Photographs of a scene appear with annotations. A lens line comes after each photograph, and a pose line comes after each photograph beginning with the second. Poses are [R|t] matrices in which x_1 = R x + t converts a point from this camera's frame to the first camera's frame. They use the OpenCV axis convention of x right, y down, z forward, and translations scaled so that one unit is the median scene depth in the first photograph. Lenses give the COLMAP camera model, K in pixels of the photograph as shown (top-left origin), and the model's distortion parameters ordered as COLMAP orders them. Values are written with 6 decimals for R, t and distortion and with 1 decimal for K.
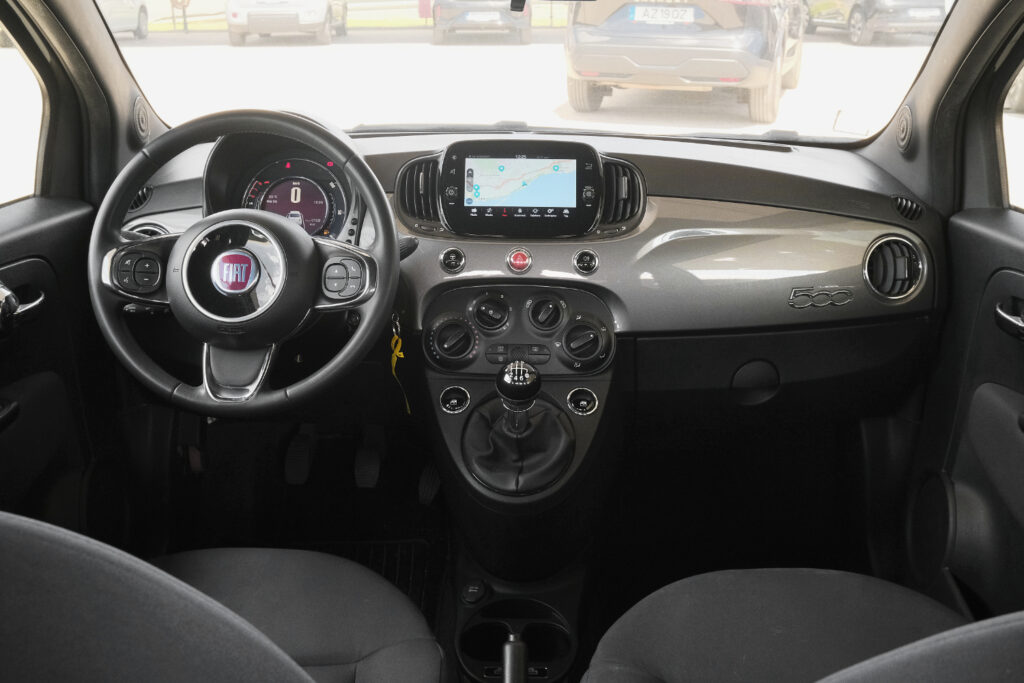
lens RADIAL K [[1007.9, 0, 512.0], [0, 1007.9, 341.5], [0, 0, 1]] dist [-0.019488, 0.010476]
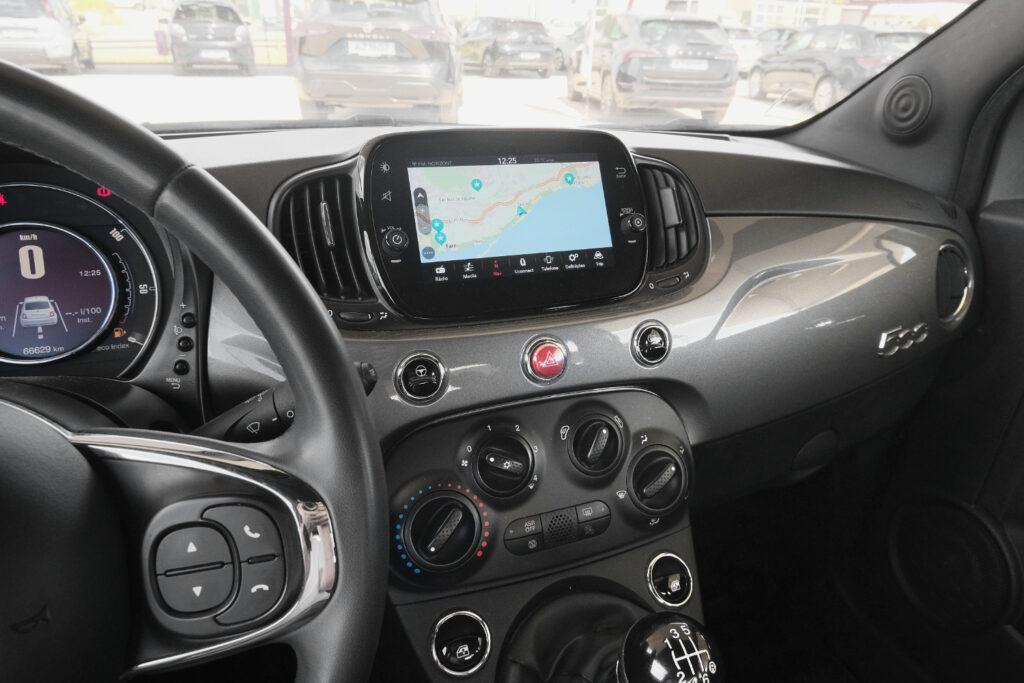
lens RADIAL K [[645.0, 0, 512.0], [0, 645.0, 341.5], [0, 0, 1]] dist [0.000541, 0.004770]
pose [[0.928113, -0.138164, 0.345711, -0.123366], [0.104763, 0.987988, 0.113599, -0.127912], [-0.357254, -0.069215, 0.931439, 0.677516]]
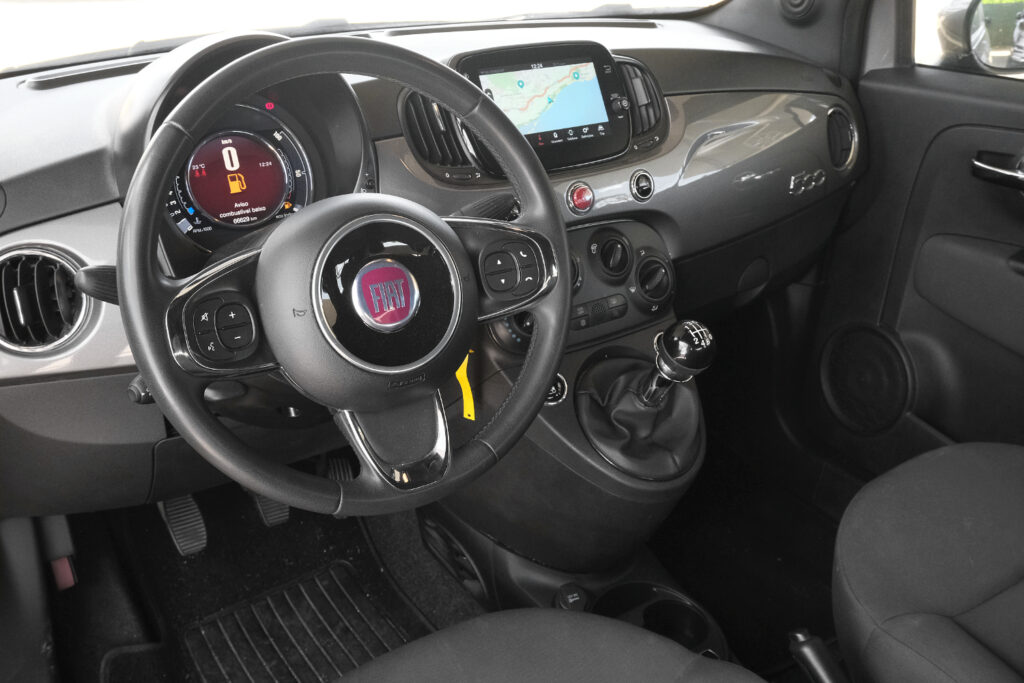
lens RADIAL K [[1011.1, 0, 512.0], [0, 1011.1, 341.5], [0, 0, 1]] dist [-0.046924, -0.007906]
pose [[0.817214, -0.249848, 0.519363, -0.473982], [0.181637, 0.966876, 0.179328, -0.121641], [-0.546964, -0.052214, 0.835526, 0.347079]]
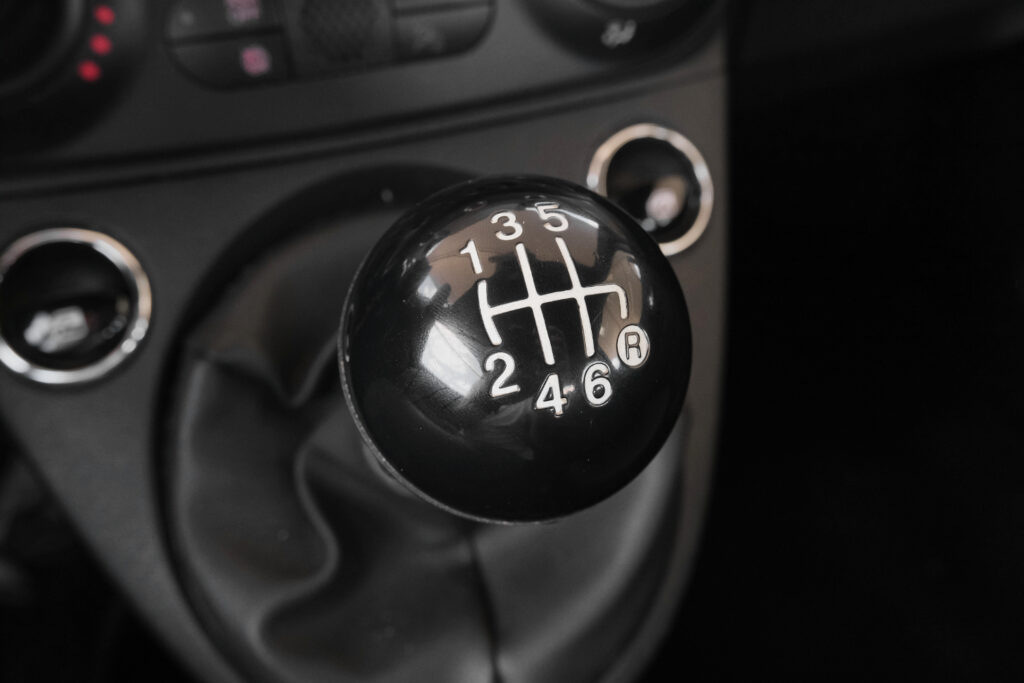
lens RADIAL K [[965.2, 0, 512.0], [0, 965.2, 341.5], [0, 0, 1]] dist [-0.010348, -0.005018]
pose [[0.943983, -0.225956, 0.240499, -0.020886], [0.088348, 0.875245, 0.475542, -0.018662], [-0.317947, -0.427656, 0.846180, 0.790358]]
